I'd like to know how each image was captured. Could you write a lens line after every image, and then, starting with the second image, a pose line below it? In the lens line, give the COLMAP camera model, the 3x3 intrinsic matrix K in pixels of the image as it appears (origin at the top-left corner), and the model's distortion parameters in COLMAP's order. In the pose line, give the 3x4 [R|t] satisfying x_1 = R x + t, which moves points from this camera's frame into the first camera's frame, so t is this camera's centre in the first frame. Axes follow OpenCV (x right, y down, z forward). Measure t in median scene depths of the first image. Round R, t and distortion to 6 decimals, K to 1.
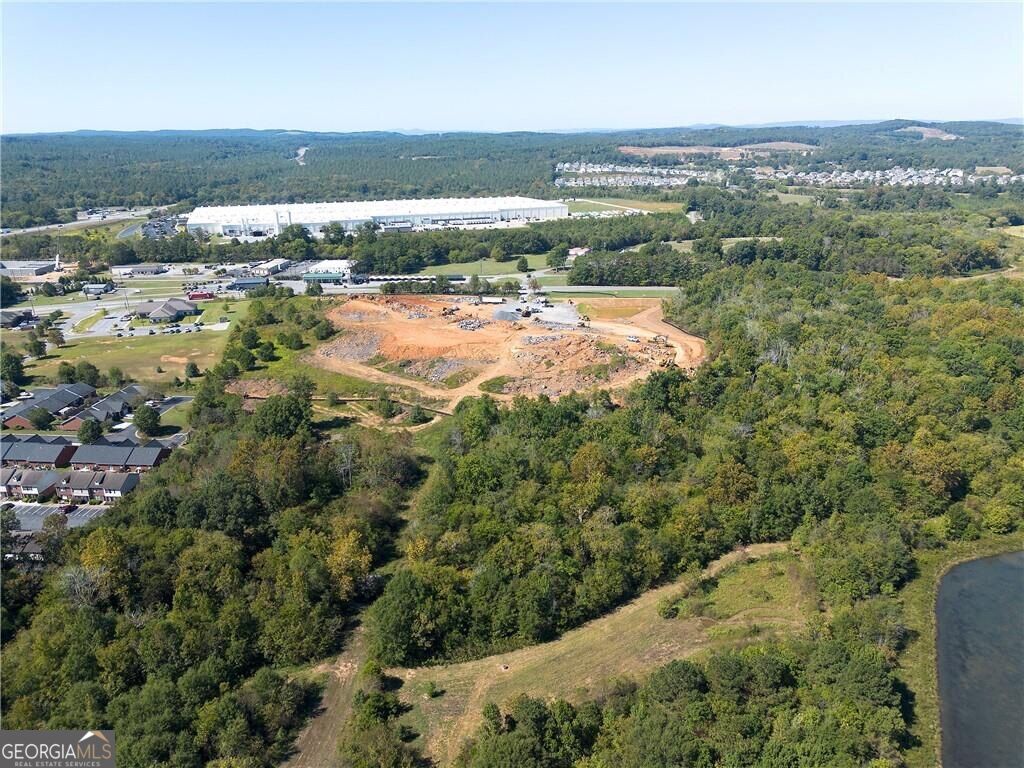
lens RADIAL K [[726.9, 0, 512.9], [0, 726.9, 391.5], [0, 0, 1]] dist [0.068522, -0.061361]
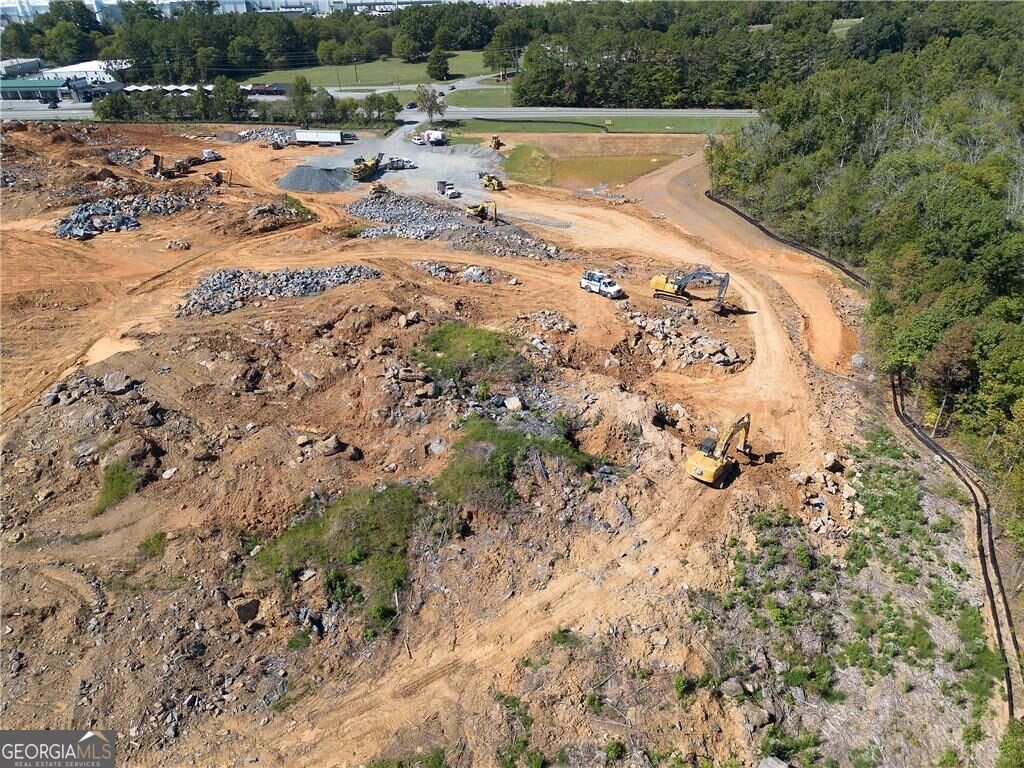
lens RADIAL K [[726.9, 0, 515.4], [0, 726.9, 384.4], [0, 0, 1]] dist [0.068522, -0.061361]
pose [[0.999340, 0.014458, -0.033319, 0.113821], [-0.007574, 0.980144, 0.198145, -0.072627], [0.035522, -0.197762, 0.979606, 0.575774]]
